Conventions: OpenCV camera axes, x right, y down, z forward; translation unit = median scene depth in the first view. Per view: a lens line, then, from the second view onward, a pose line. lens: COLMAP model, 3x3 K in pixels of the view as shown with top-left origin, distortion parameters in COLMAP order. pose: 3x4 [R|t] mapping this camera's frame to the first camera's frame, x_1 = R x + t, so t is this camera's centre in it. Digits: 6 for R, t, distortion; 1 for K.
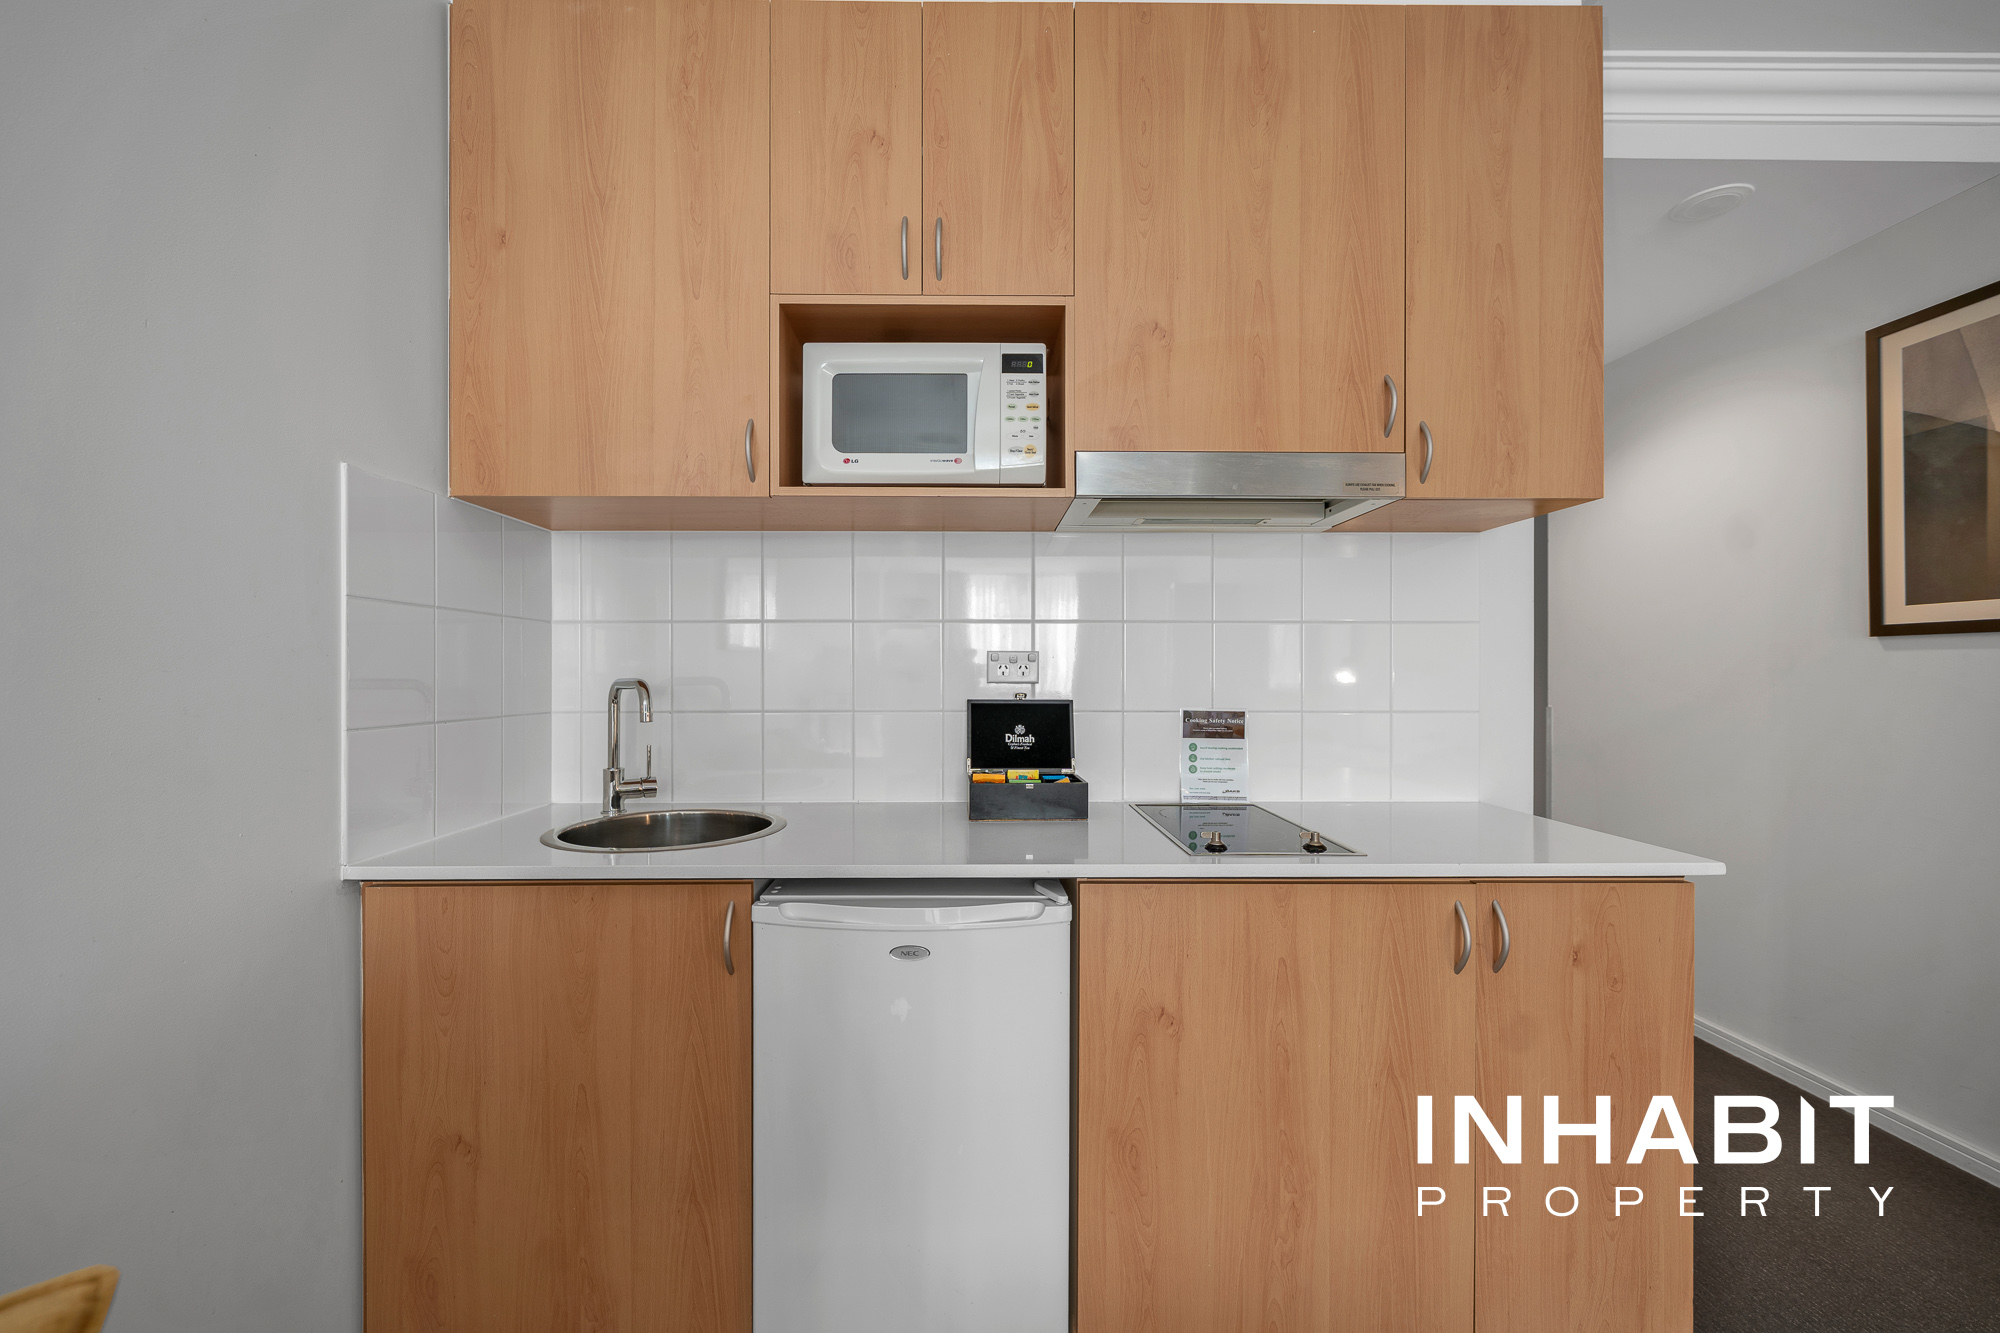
lens RADIAL K [[799.4, 0, 981.3], [0, 799.4, 670.9], [0, 0, 1]] dist [0.000305, 0.000180]
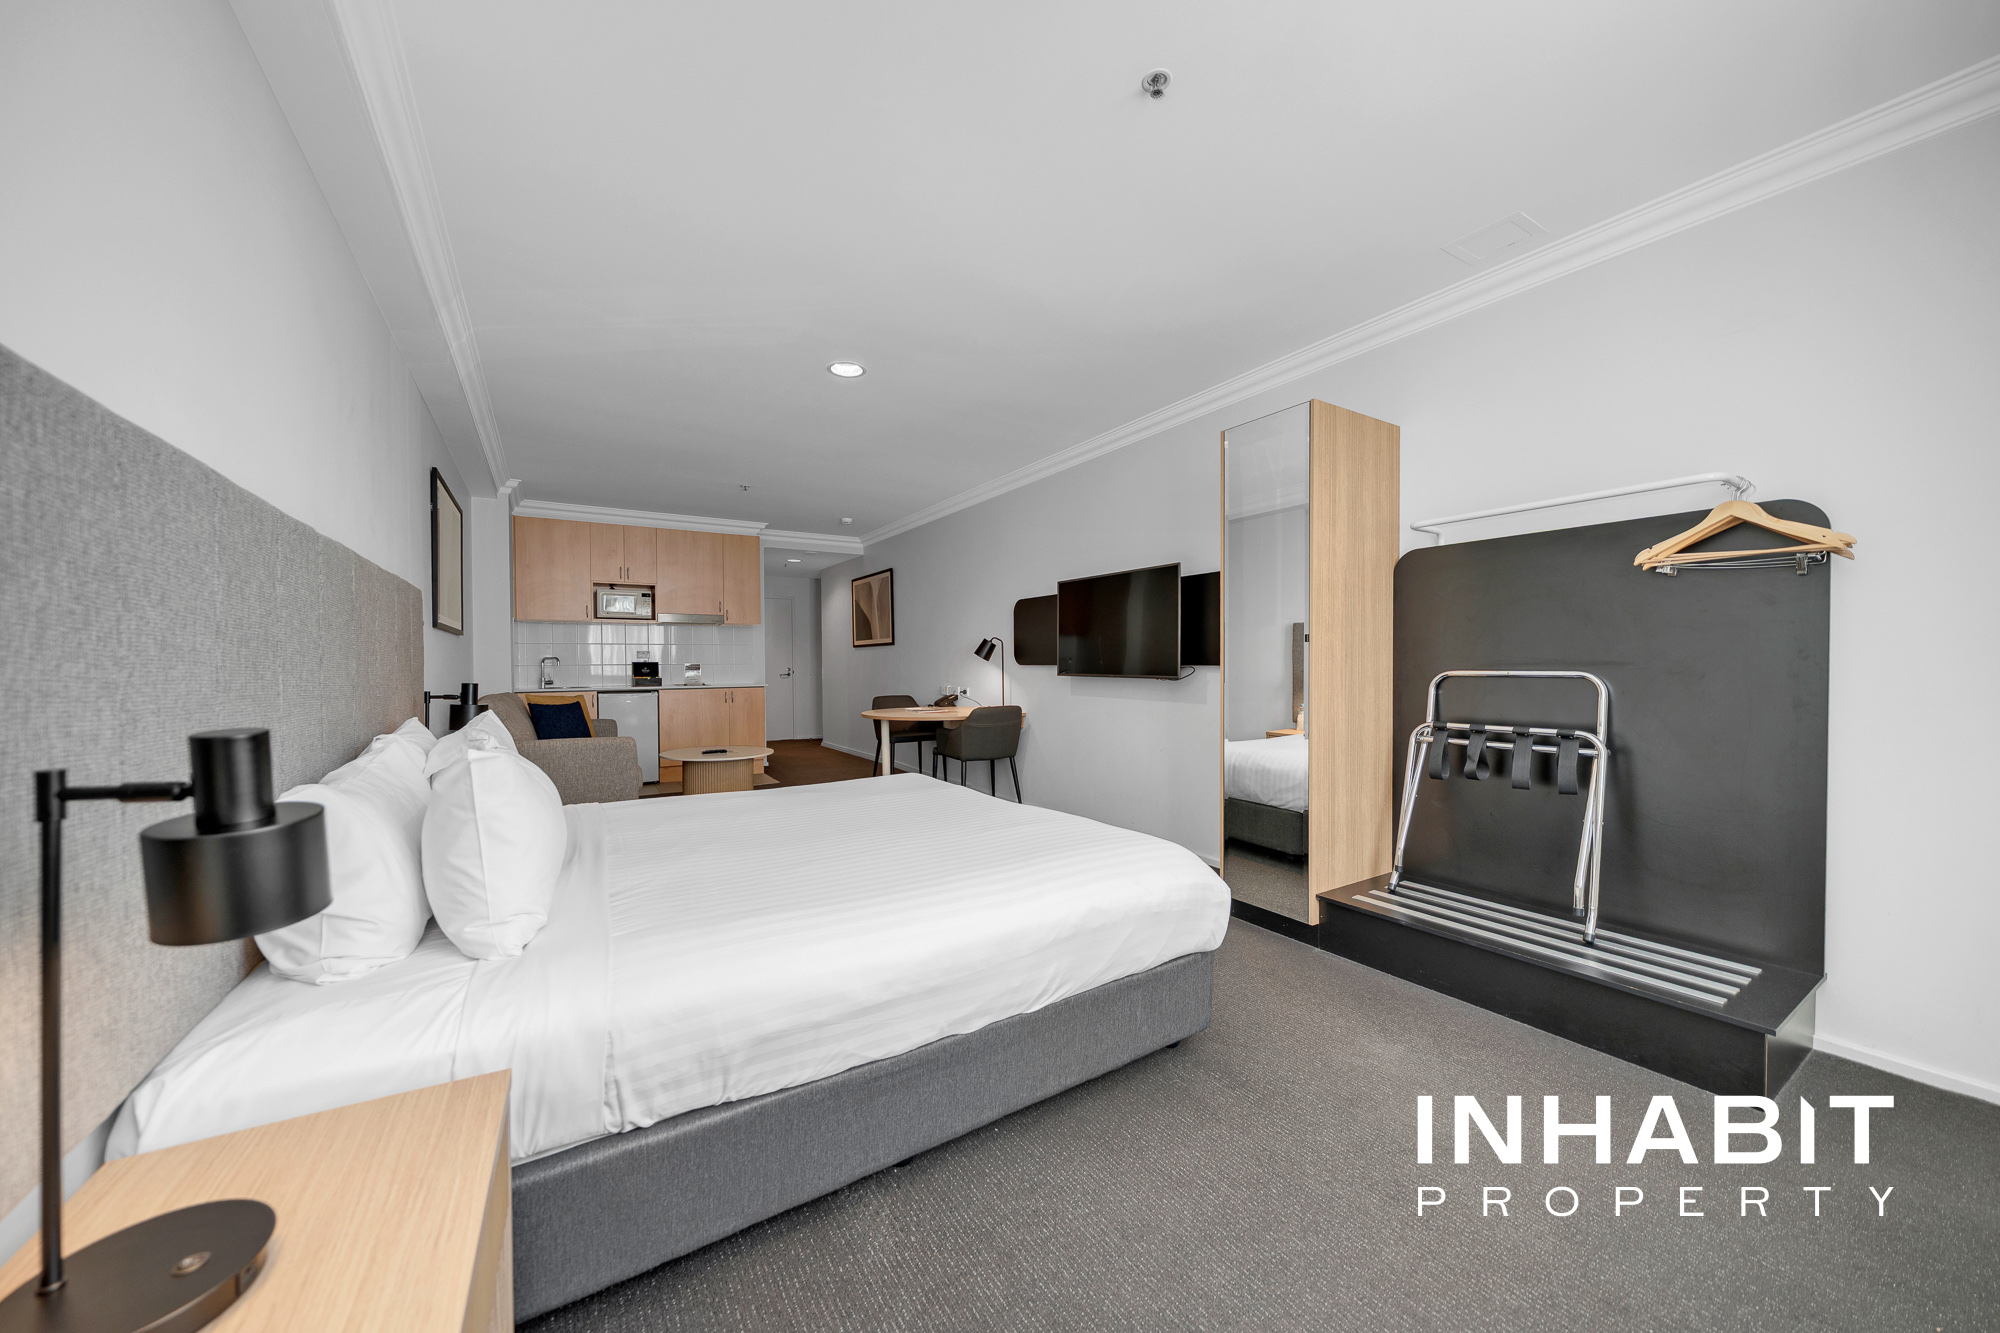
lens RADIAL K [[708.6, 0, 985.0], [0, 708.6, 671.1], [0, 0, 1]] dist [-0.004897, -0.000950]
pose [[0.862375, -0.013671, 0.506085, -0.381576], [0.008078, 0.999880, 0.013244, 0.060054], [-0.506205, -0.007333, 0.862382, -4.040017]]
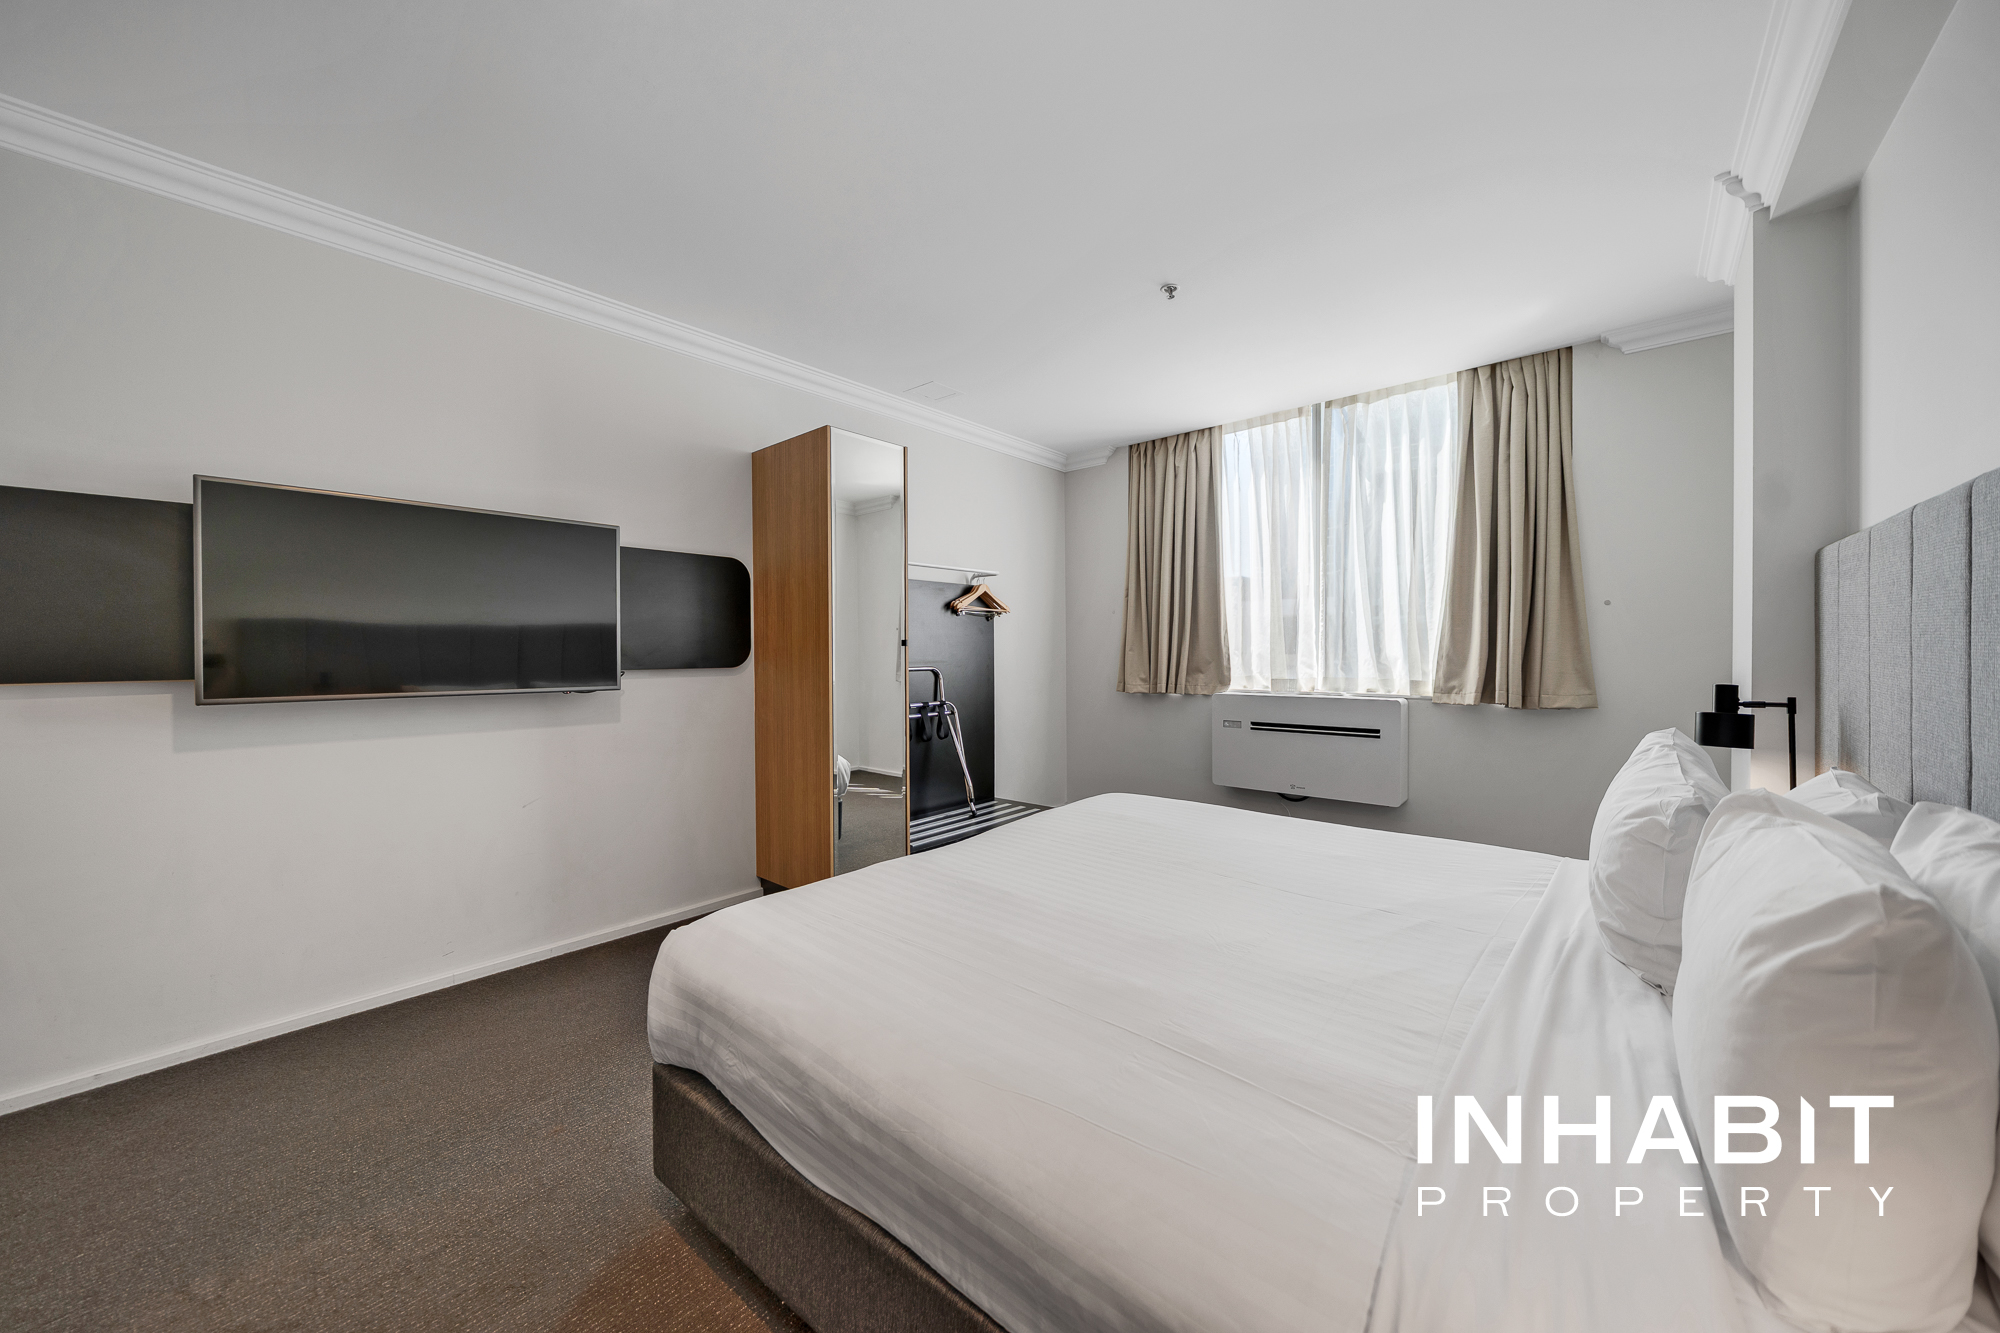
lens RADIAL K [[708.6, 0, 990.9], [0, 708.6, 669.0], [0, 0, 1]] dist [-0.004897, -0.000950]
pose [[-0.733666, -0.013393, 0.679378, -0.434104], [0.004793, 0.999679, 0.024883, 0.035620], [-0.679494, 0.021512, -0.733366, -1.438828]]
